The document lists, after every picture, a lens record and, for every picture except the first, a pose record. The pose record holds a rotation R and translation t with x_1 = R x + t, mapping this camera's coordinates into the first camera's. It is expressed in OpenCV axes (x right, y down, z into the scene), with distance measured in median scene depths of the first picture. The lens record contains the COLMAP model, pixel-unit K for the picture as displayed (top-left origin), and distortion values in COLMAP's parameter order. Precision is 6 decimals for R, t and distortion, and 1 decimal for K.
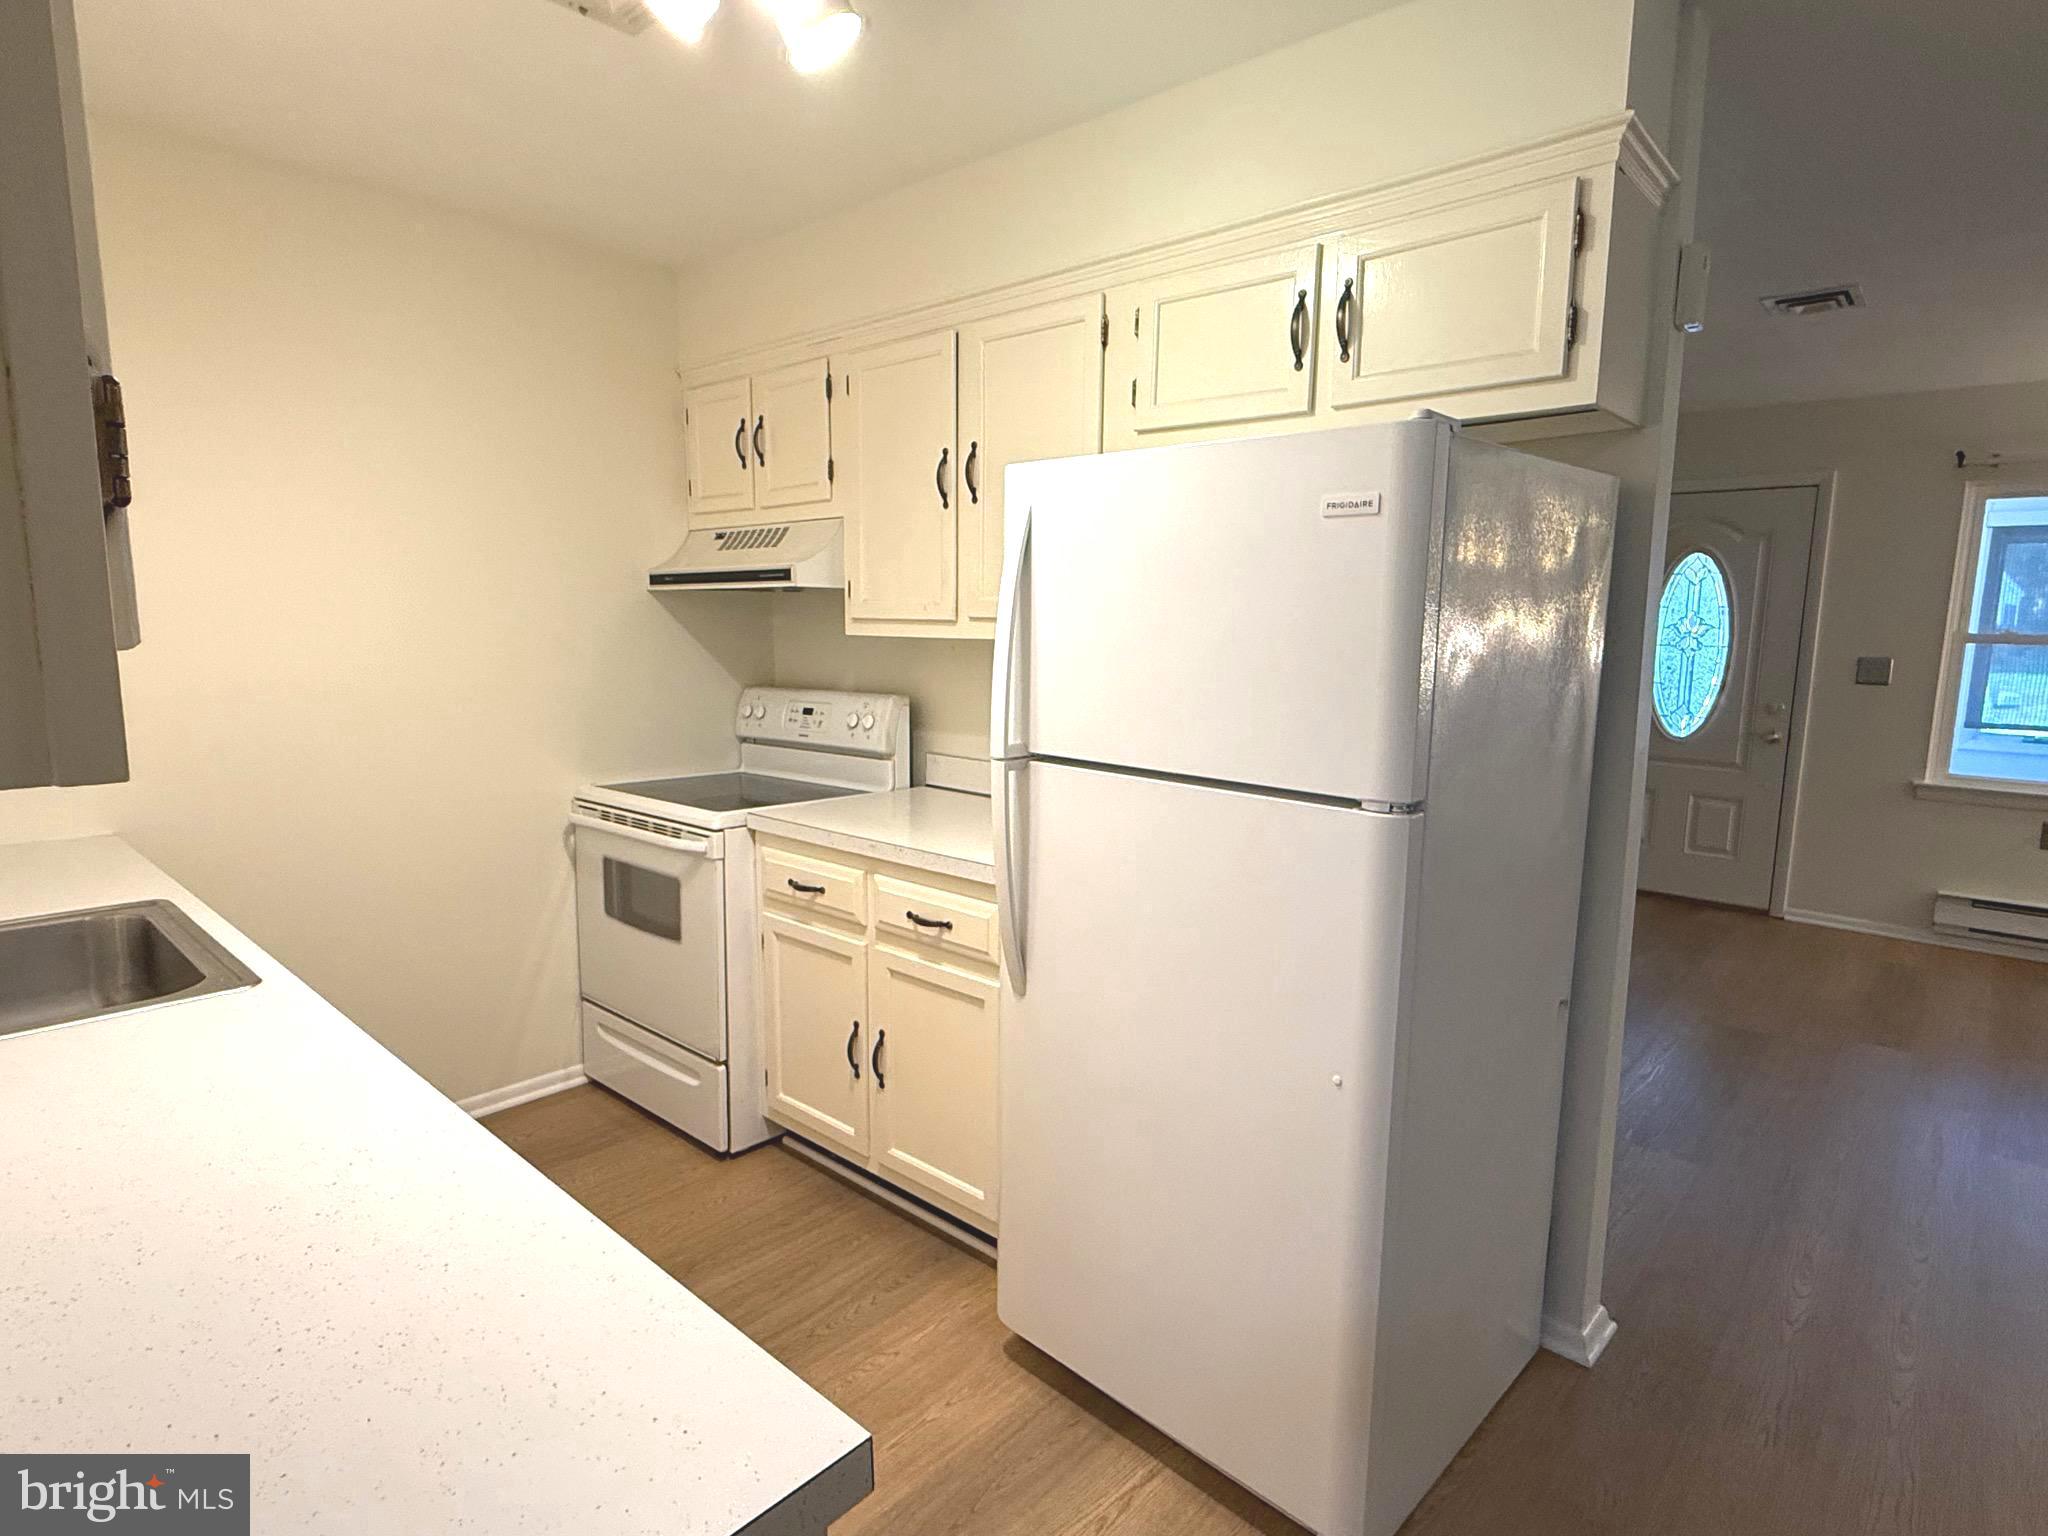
lens RADIAL K [[1087.7, 0, 1018.4], [0, 1087.7, 772.3], [0, 0, 1]] dist [0.001876, -0.002512]
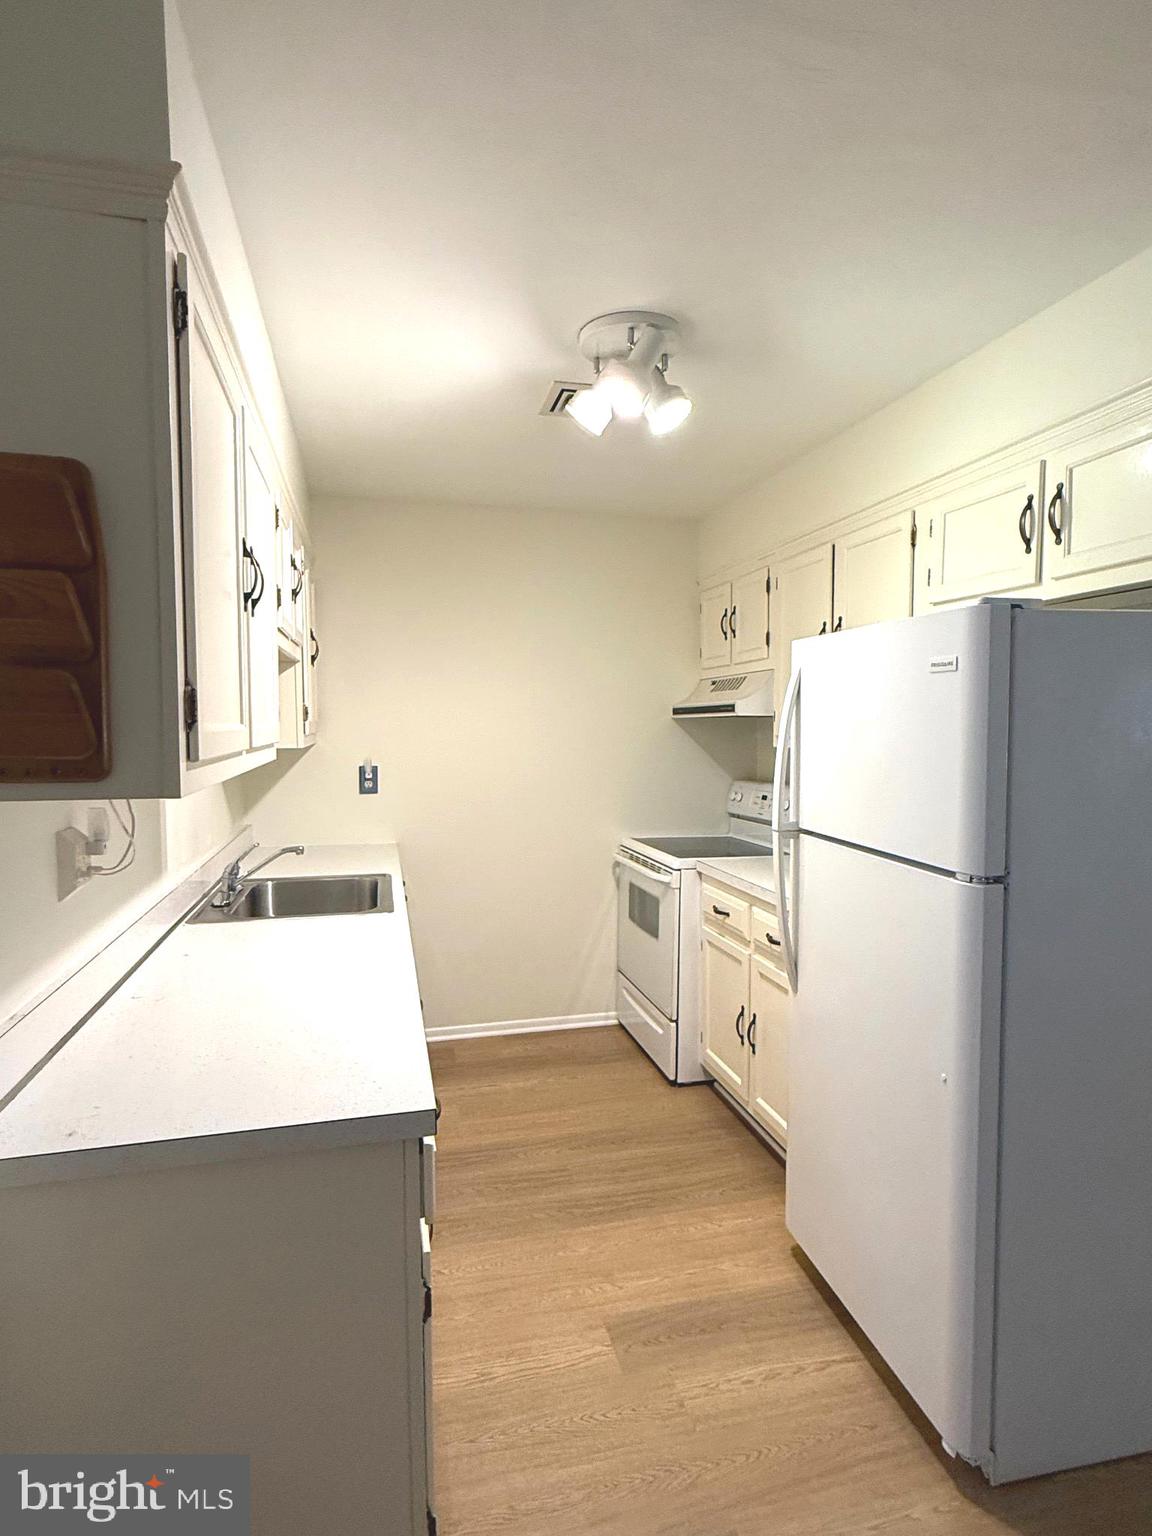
lens RADIAL K [[815.7, 0, 571.0], [0, 815.7, 770.3], [0, 0, 1]] dist [0.001876, -0.002512]
pose [[0.828238, 0.020149, -0.560014, 0.276626], [-0.070302, 0.995194, -0.068167, 0.001152], [0.555949, 0.095829, 0.825674, -0.083744]]
